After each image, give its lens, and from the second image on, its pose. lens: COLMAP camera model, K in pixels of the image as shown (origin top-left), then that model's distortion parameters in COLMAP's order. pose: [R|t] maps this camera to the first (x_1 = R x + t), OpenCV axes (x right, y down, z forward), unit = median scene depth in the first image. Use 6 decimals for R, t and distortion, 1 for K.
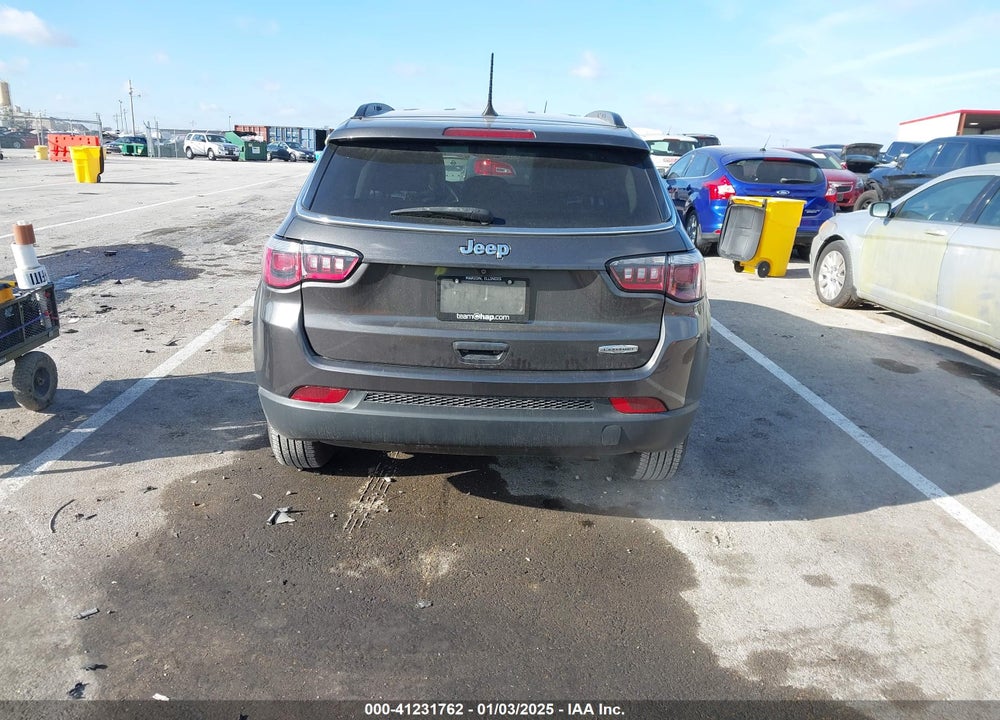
lens RADIAL K [[783.9, 0, 501.9], [0, 783.9, 405.1], [0, 0, 1]] dist [0.036722, -0.048970]
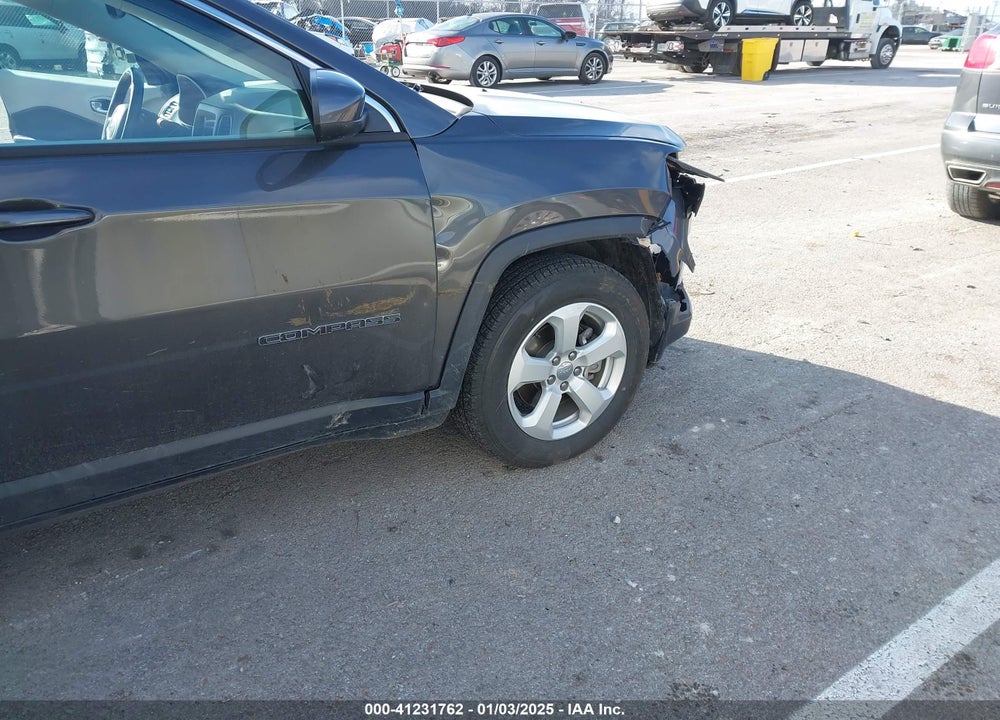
lens RADIAL K [[783.9, 0, 481.7], [0, 783.9, 395.8], [0, 0, 1]] dist [0.036722, -0.048970]
pose [[0.534690, 0.329147, -0.778312, 0.058312], [-0.246880, 0.941688, 0.228634, -0.030084], [0.808181, 0.069901, 0.584771, 0.103859]]
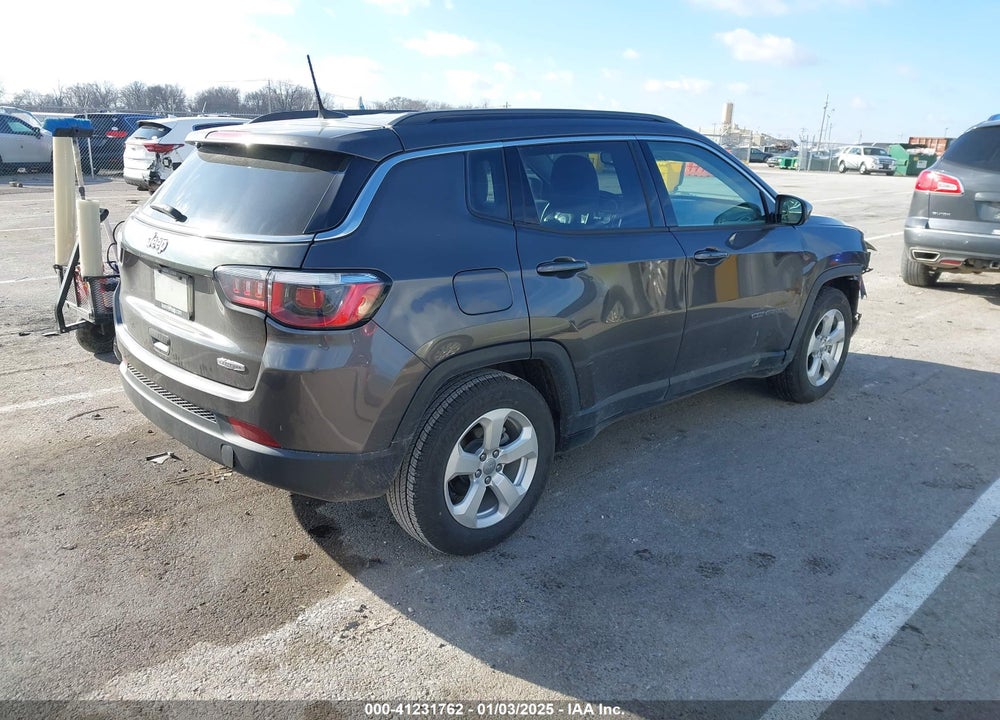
lens RADIAL K [[783.9, 0, 471.6], [0, 783.9, 414.5], [0, 0, 1]] dist [0.036722, -0.048970]
pose [[0.662418, 0.231831, -0.712360, 0.063270], [-0.236000, 0.967072, 0.095270, -0.010645], [0.710989, 0.105009, 0.695318, 0.035403]]
